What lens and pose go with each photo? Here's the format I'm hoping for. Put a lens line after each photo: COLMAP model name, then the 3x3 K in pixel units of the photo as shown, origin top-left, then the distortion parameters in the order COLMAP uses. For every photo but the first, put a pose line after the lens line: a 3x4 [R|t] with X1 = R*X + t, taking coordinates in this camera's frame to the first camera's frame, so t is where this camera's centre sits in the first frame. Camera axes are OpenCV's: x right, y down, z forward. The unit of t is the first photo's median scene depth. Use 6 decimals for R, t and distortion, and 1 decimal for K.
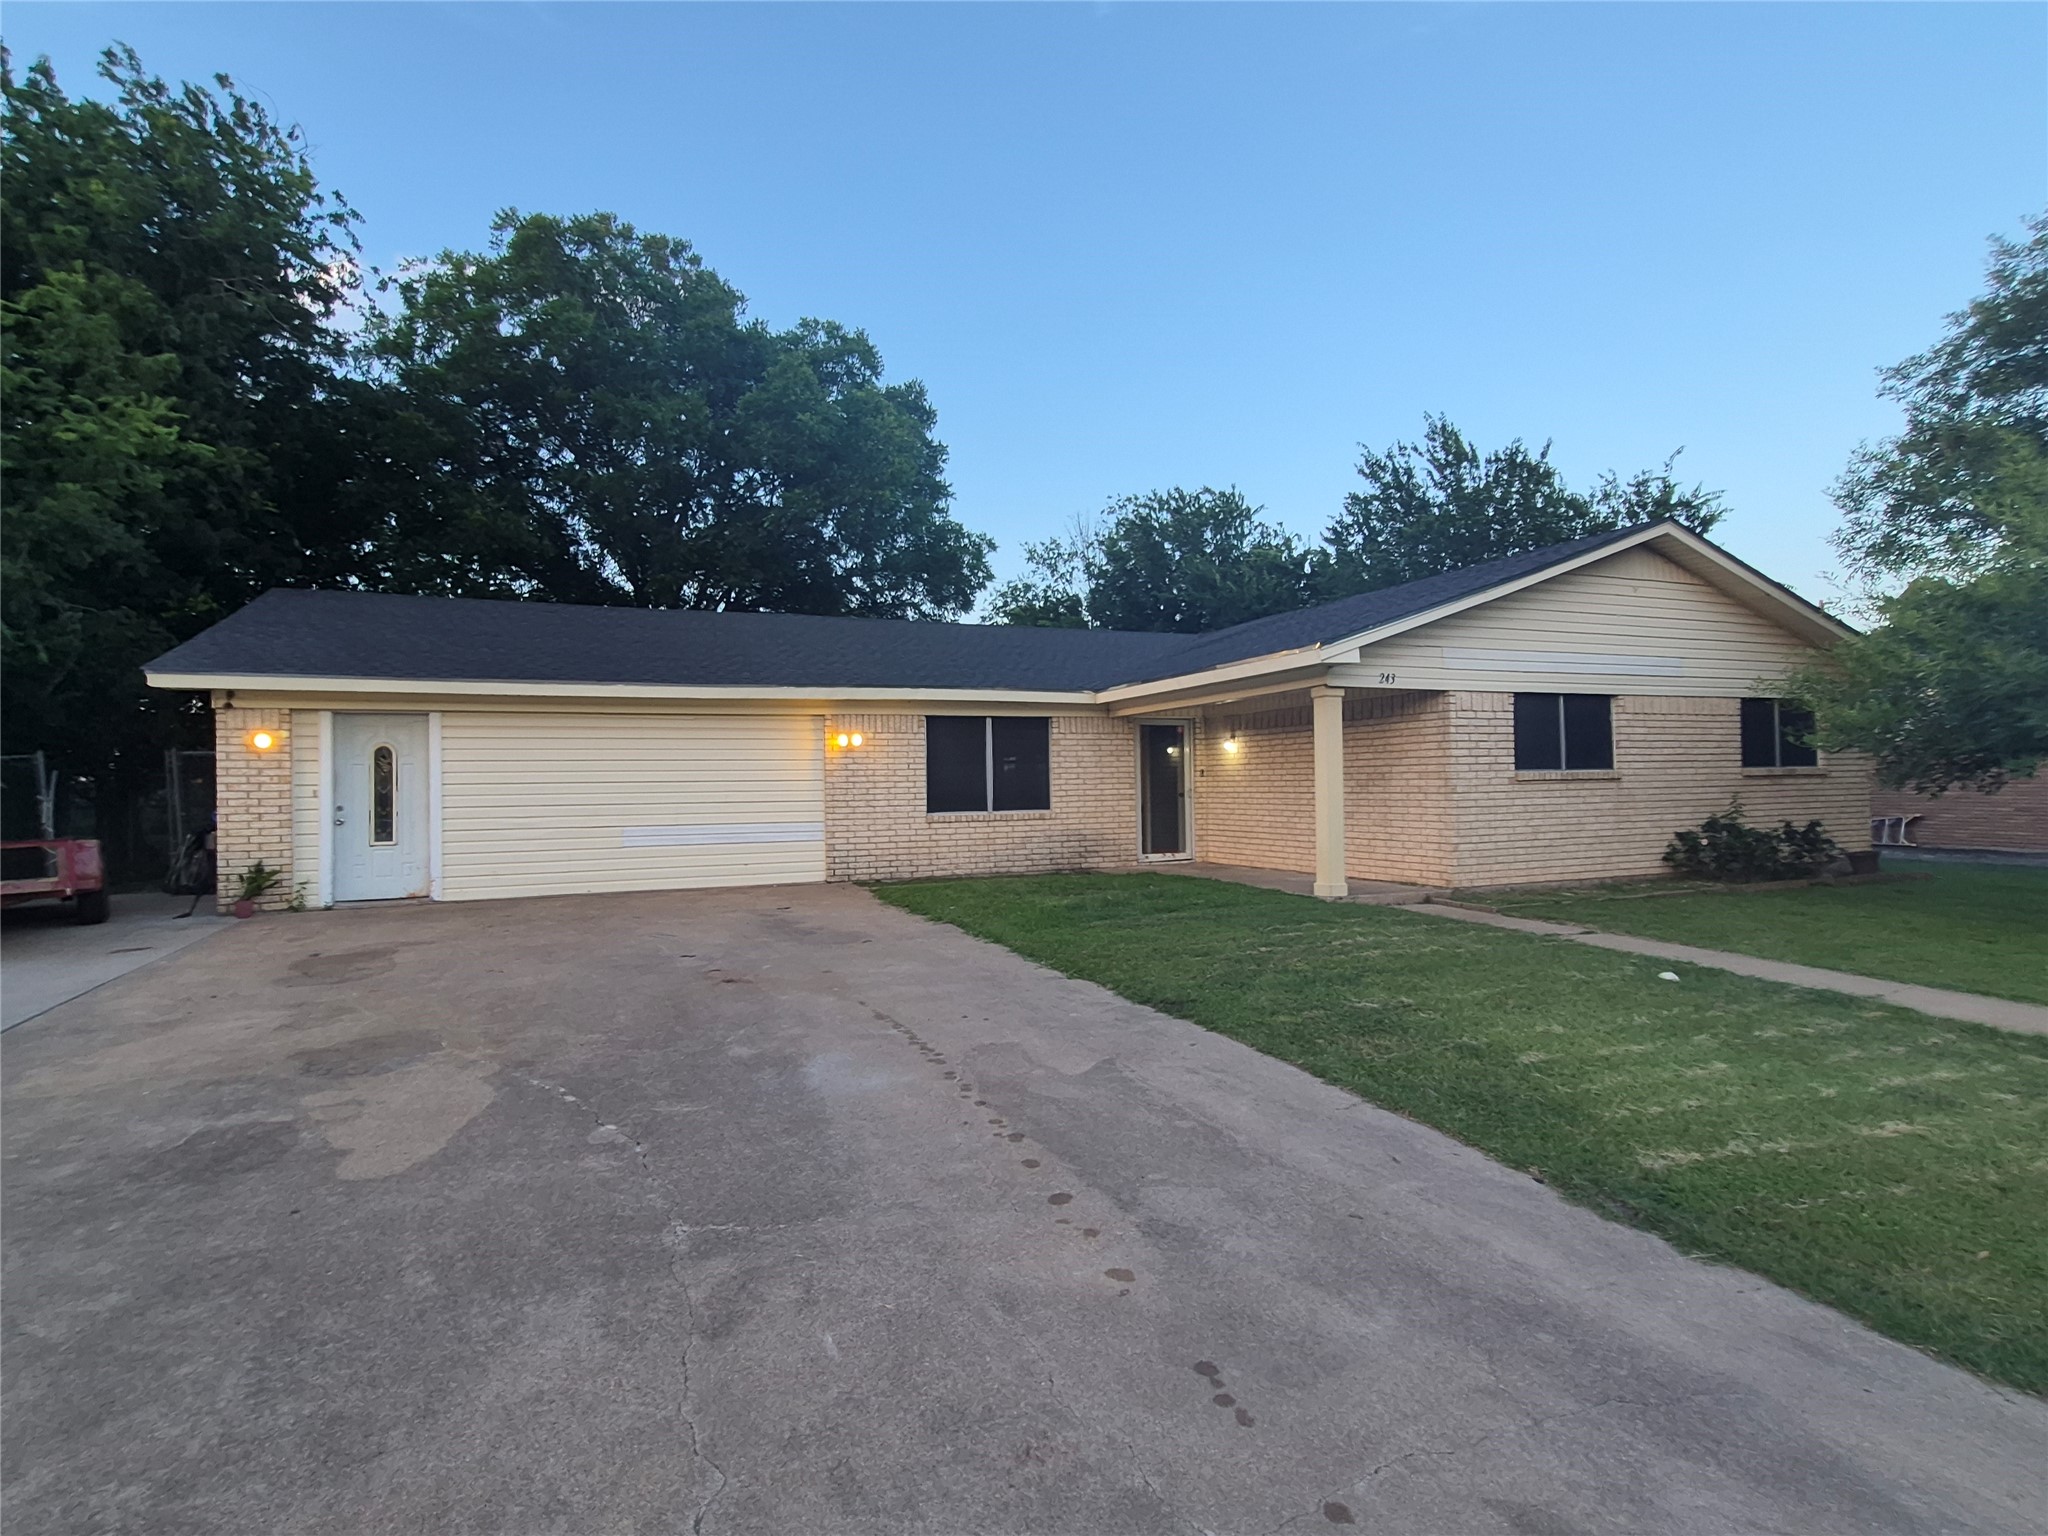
lens RADIAL K [[962.3, 0, 1016.2], [0, 962.3, 766.7], [0, 0, 1]] dist [0.011801, 0.000288]
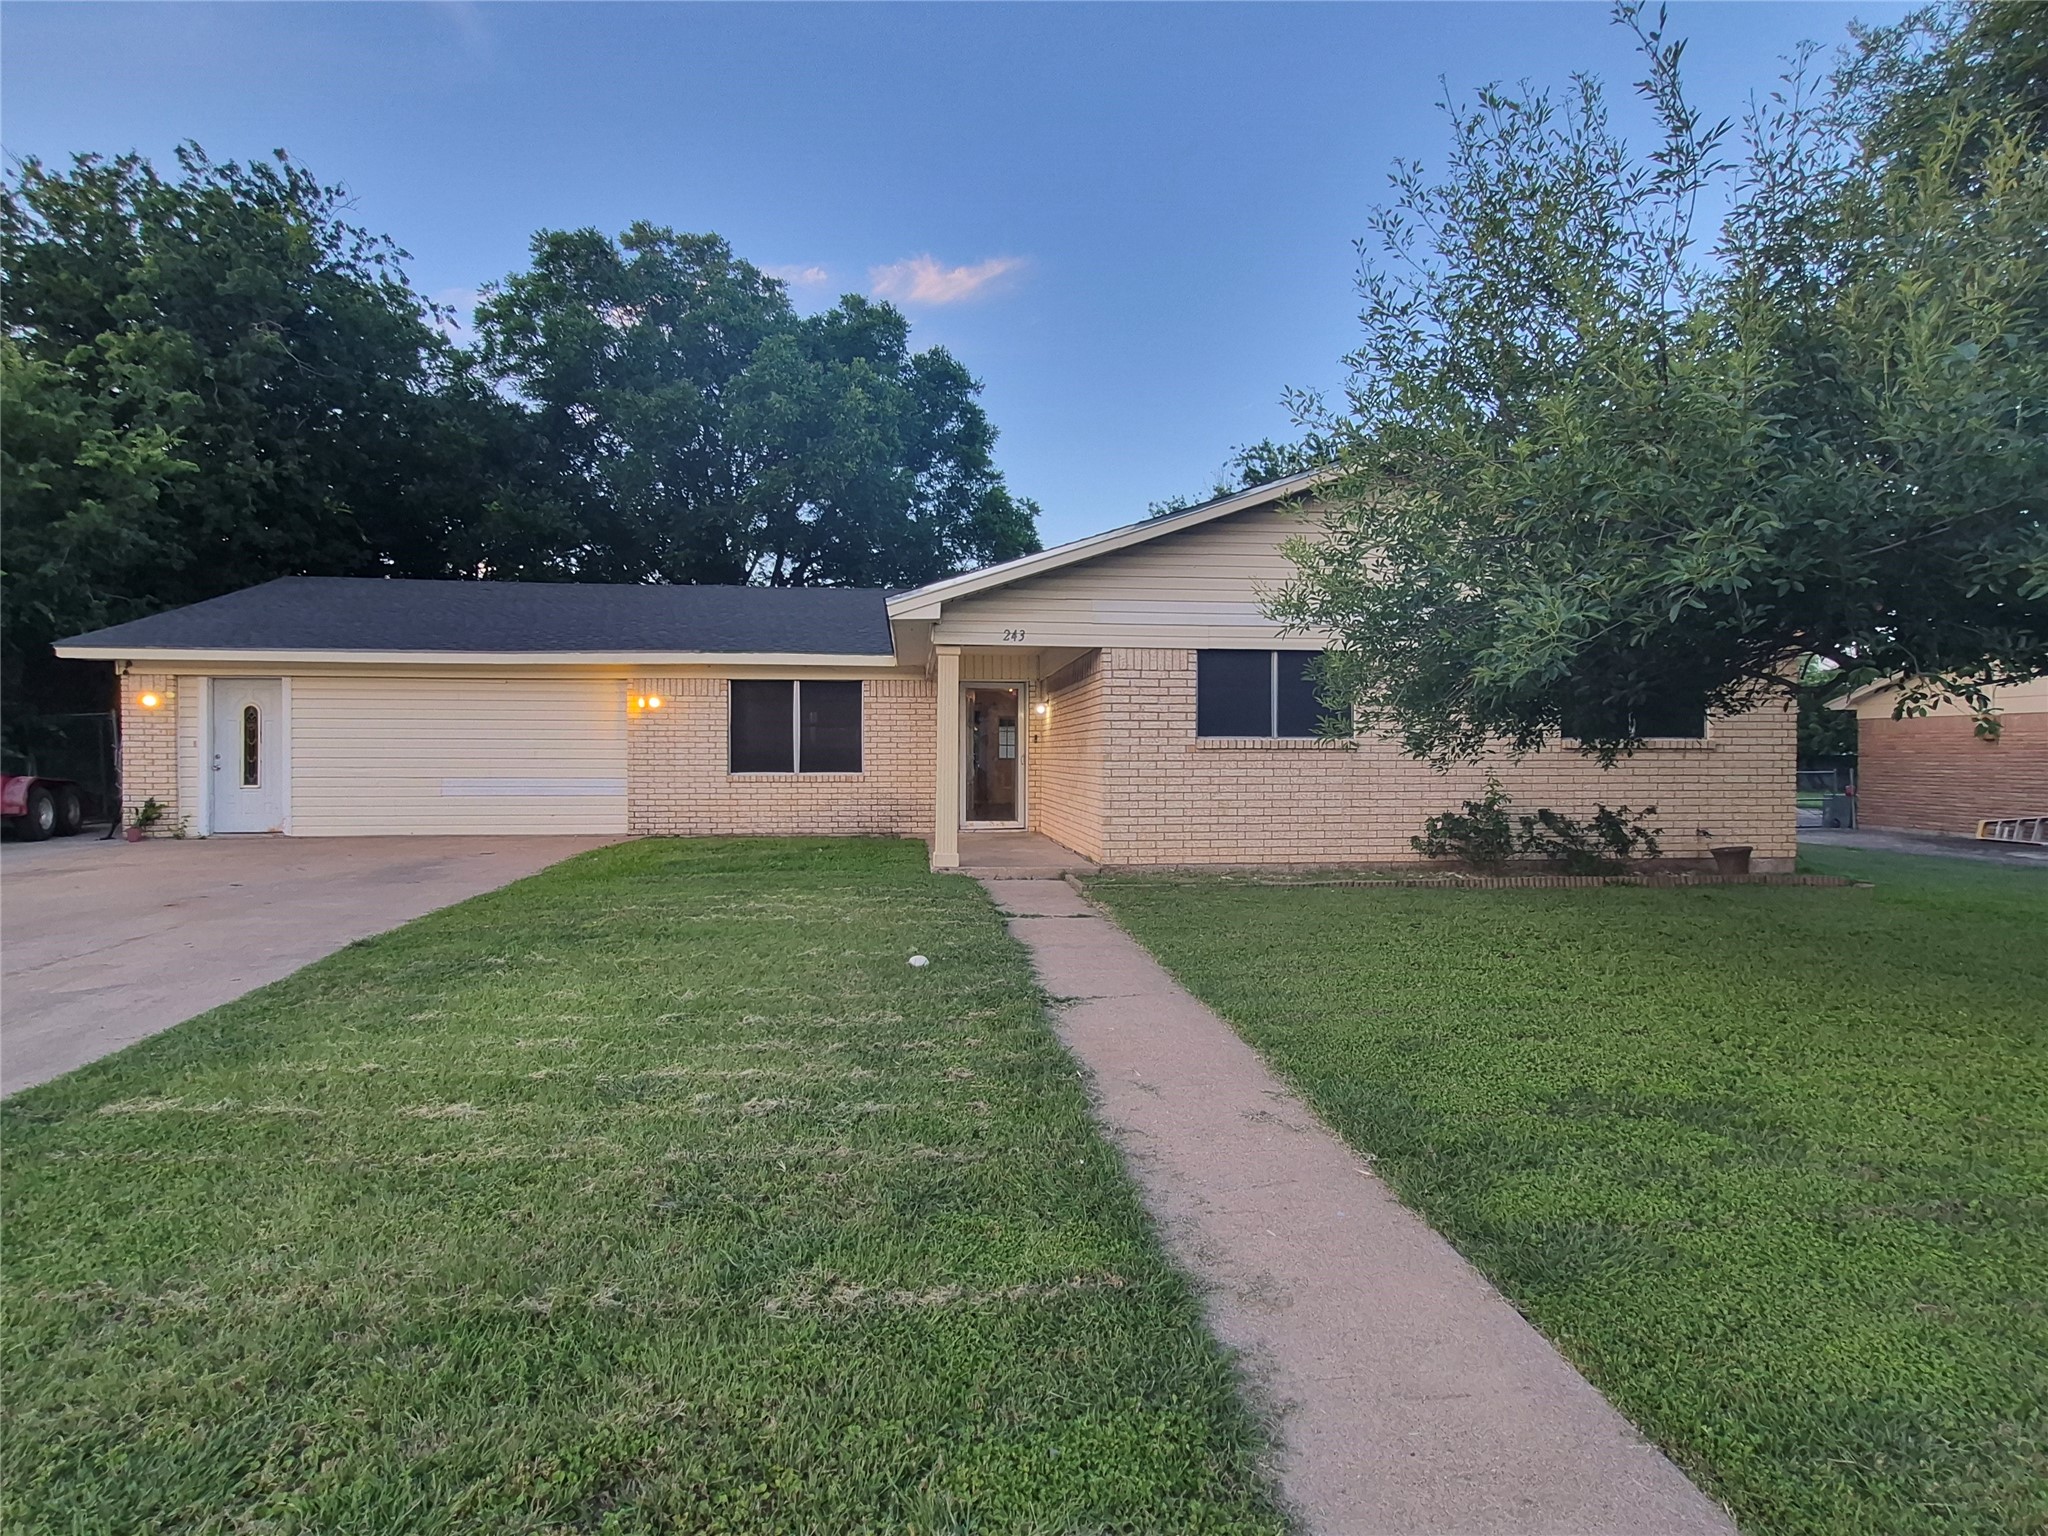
lens RADIAL K [[962.3, 0, 1020.3], [0, 962.3, 767.8], [0, 0, 1]] dist [0.011801, 0.000288]
pose [[0.961283, 0.020463, -0.274802, 0.562464], [-0.011181, 0.999314, 0.035301, 0.002509], [0.275336, -0.030862, 0.960853, 0.096721]]
